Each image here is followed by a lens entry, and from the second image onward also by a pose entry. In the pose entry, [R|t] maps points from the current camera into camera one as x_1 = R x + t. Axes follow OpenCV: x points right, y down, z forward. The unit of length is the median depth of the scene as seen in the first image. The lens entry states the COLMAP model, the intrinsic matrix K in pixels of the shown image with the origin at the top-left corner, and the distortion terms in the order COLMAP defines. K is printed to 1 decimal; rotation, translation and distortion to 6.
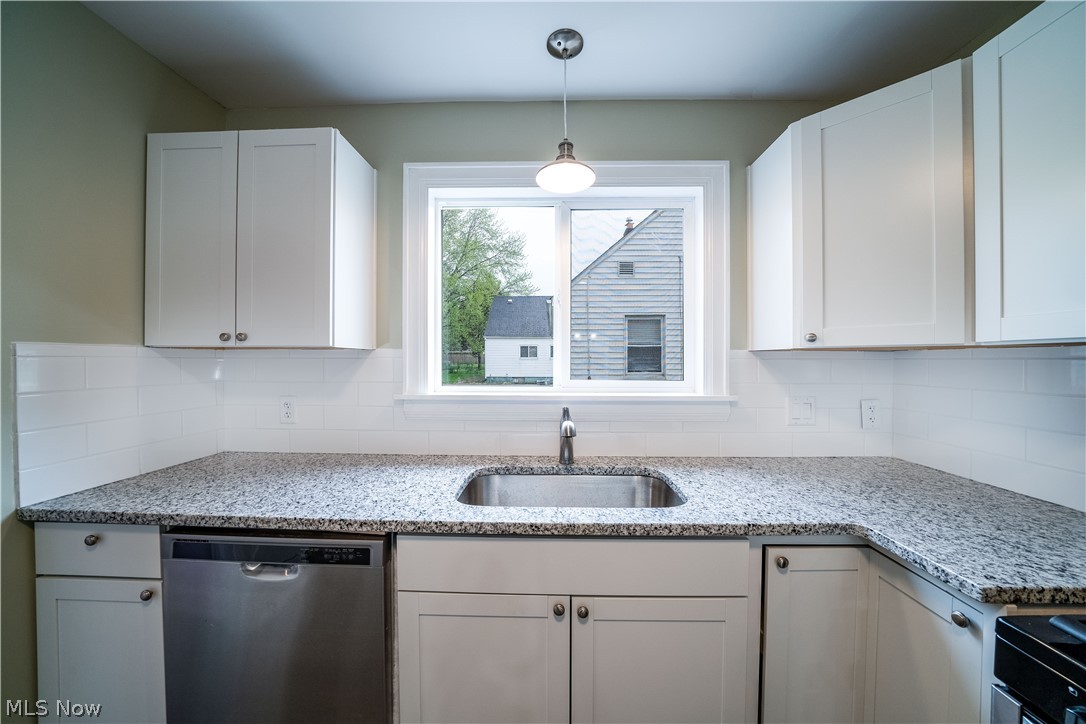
lens RADIAL K [[382.4, 0, 539.3], [0, 382.4, 362.3], [0, 0, 1]] dist [-0.028391, 0.003228]
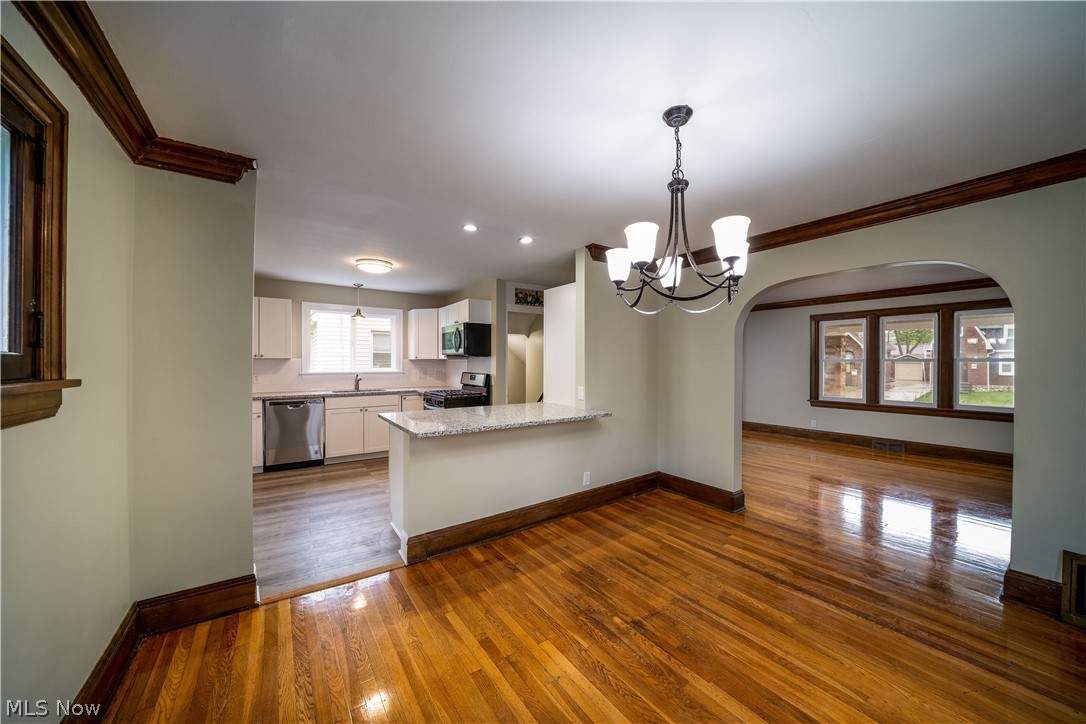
lens RADIAL K [[382.3, 0, 545.9], [0, 382.3, 361.0], [0, 0, 1]] dist [-0.027868, 0.003860]
pose [[0.790978, -0.002768, 0.611838, -1.098595], [0.005398, 0.999982, -0.002454, 0.002214], [-0.611820, 0.005243, 0.790979, -4.552464]]
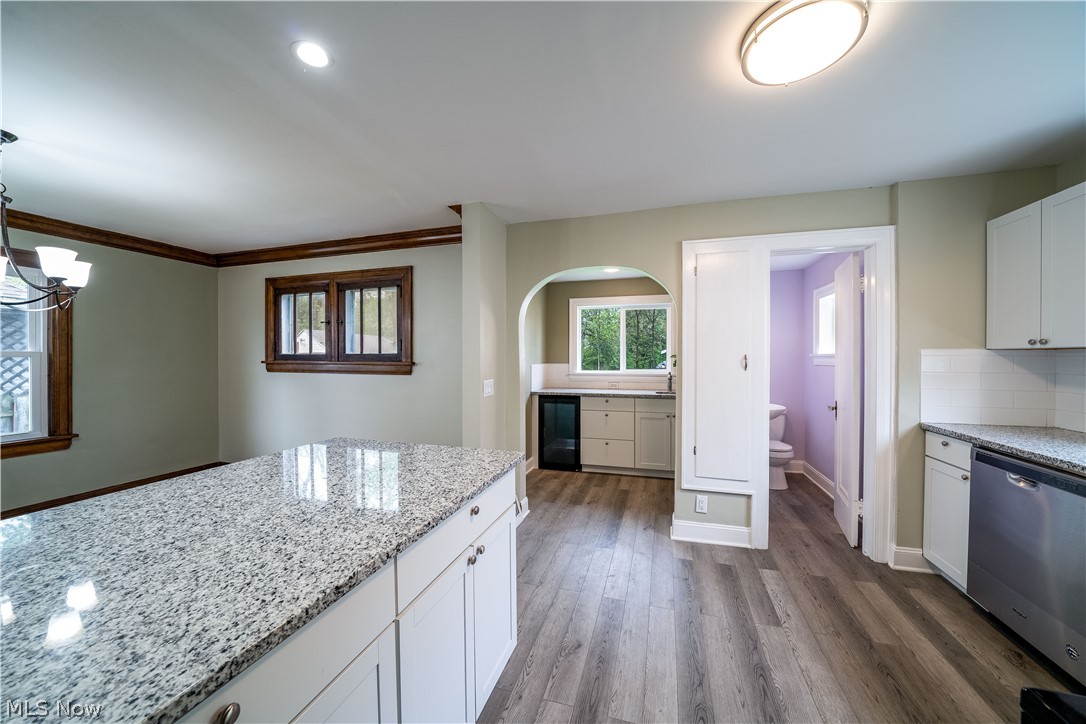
lens RADIAL K [[382.3, 0, 545.9], [0, 382.3, 361.0], [0, 0, 1]] dist [-0.027868, 0.003860]
pose [[-0.266332, 0.009379, -0.963836, 1.404108], [-0.004566, 0.999929, 0.010992, 0.001892], [0.963870, 0.007329, -0.266271, -0.619569]]
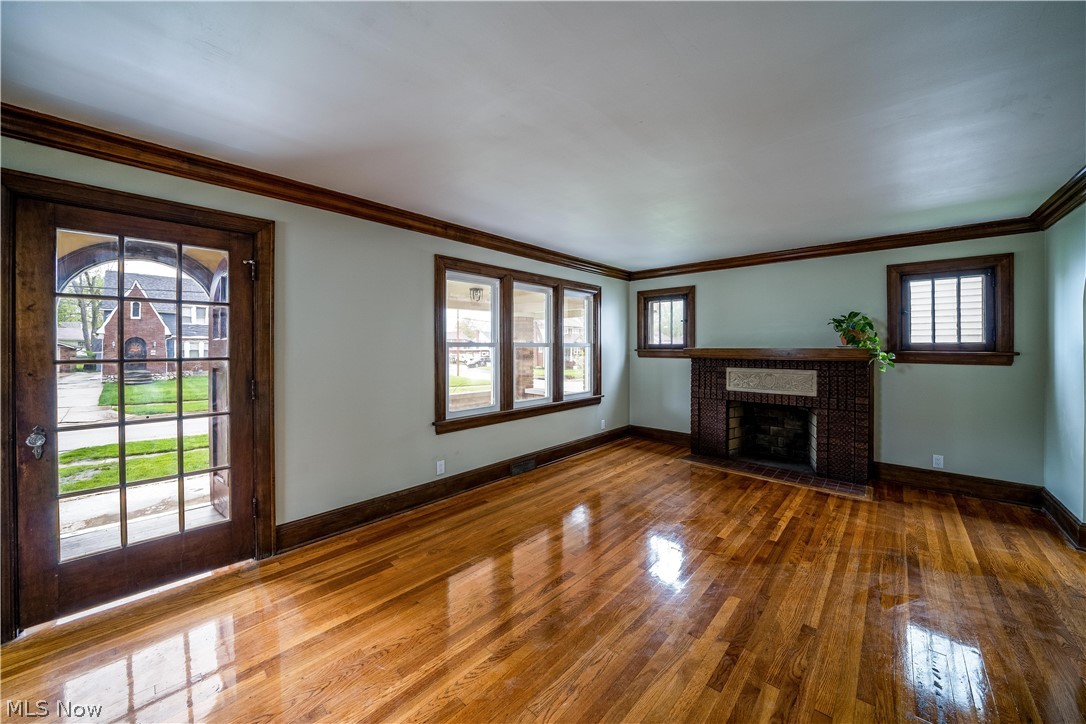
lens RADIAL K [[392.4, 0, 545.7], [0, 392.4, 346.0], [0, 0, 1]] dist [-0.028198, 0.000073]
pose [[-0.770311, -0.002078, 0.637665, 3.578004], [-0.001067, 0.999997, 0.001969, 0.009970], [-0.637667, 0.000837, -0.770312, -0.219106]]
